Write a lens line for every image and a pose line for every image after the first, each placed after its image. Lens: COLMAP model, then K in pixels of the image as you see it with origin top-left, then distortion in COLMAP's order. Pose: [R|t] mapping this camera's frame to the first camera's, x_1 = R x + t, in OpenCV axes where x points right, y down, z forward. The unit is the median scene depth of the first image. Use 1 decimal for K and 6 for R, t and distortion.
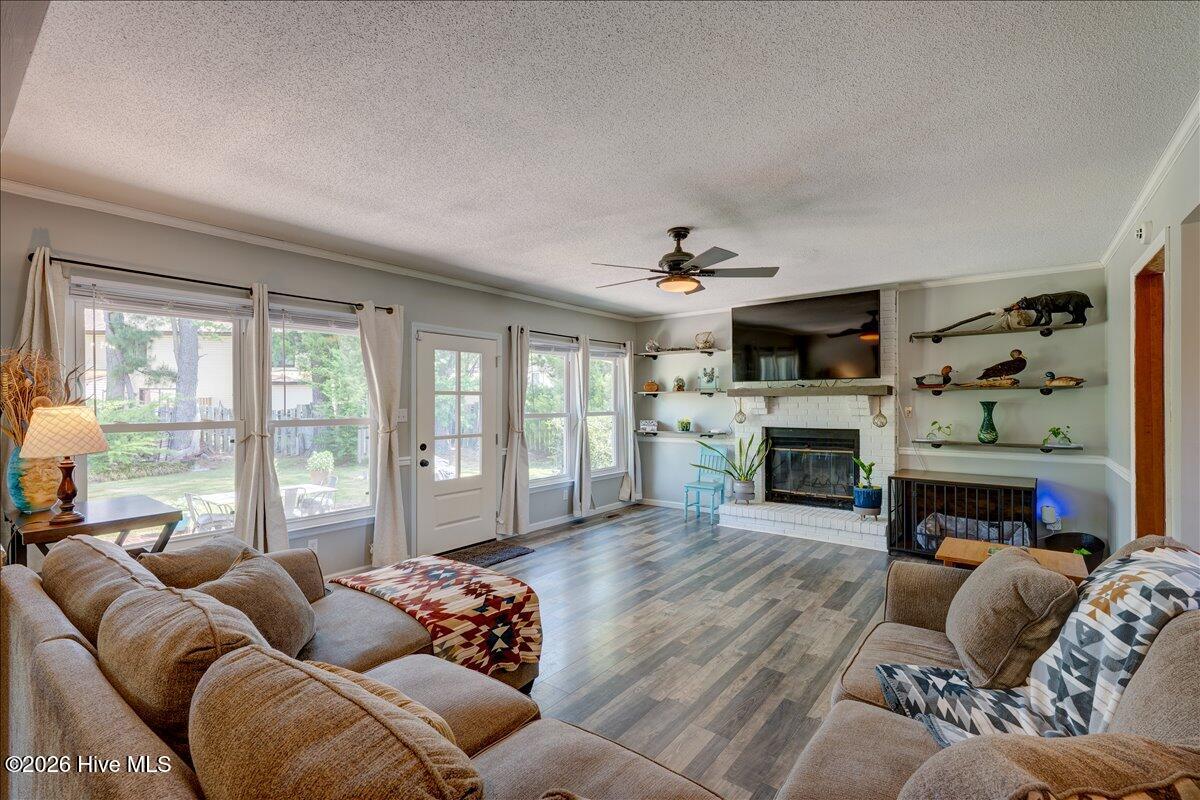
lens RADIAL K [[527.2, 0, 600.0], [0, 527.2, 400.0], [0, 0, 1]] dist [0.001439, 0.000181]
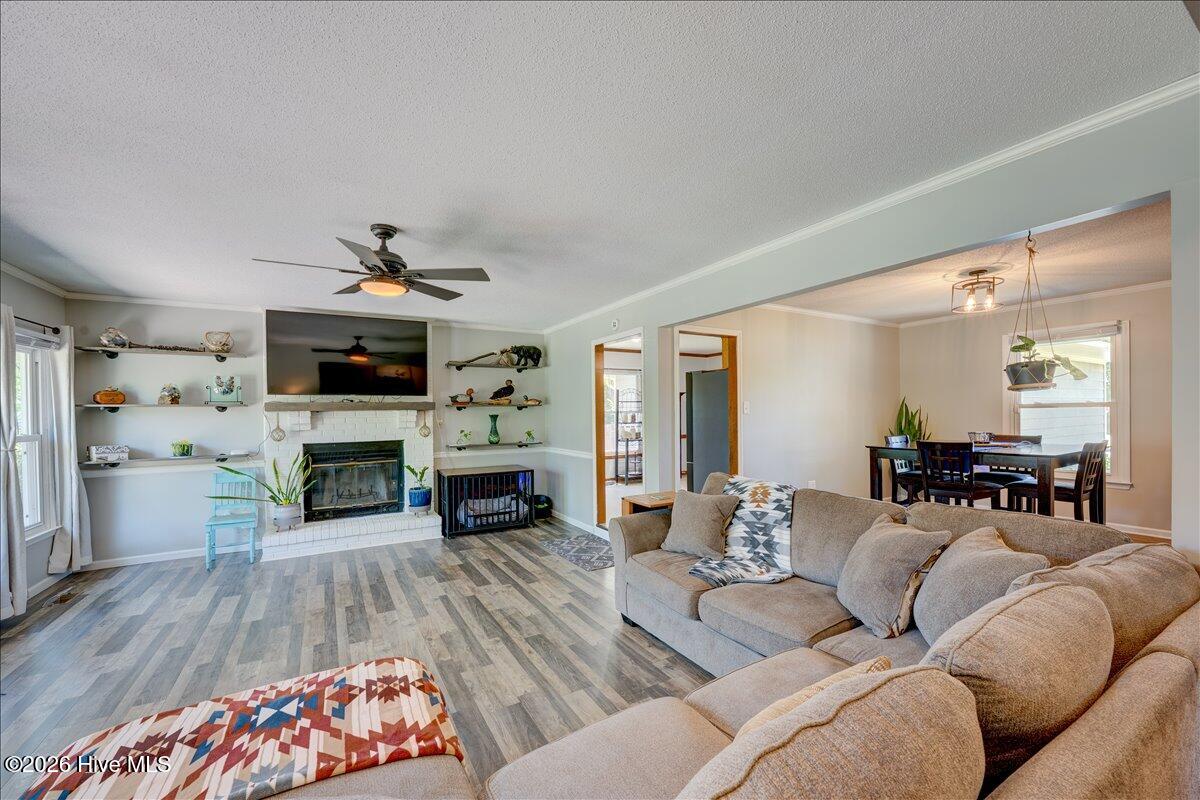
lens RADIAL K [[471.6, 0, 599.5], [0, 471.6, 417.6], [0, 0, 1]] dist [-0.003746, -0.000348]
pose [[0.377274, -0.009534, 0.926053, -0.340861], [0.007754, 0.999944, 0.007135, 0.003662], [-0.926069, 0.004489, 0.377327, 0.254115]]
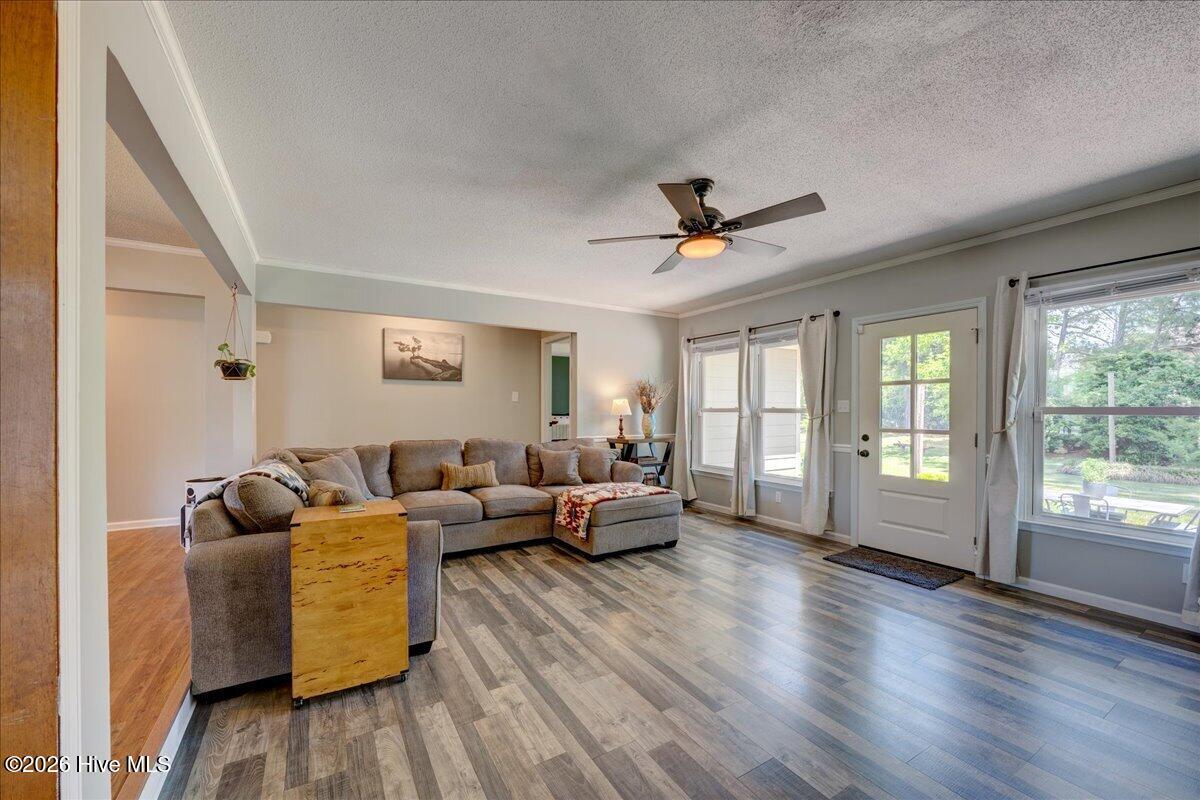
lens RADIAL K [[491.7, 0, 615.8], [0, 491.7, 408.8], [0, 0, 1]] dist [-0.001801, -0.000076]
pose [[-0.342025, 0.001566, -0.939689, 0.690656], [0.004532, 0.999990, 0.000017, 0.030046], [0.939680, -0.004253, -0.342029, 0.835275]]
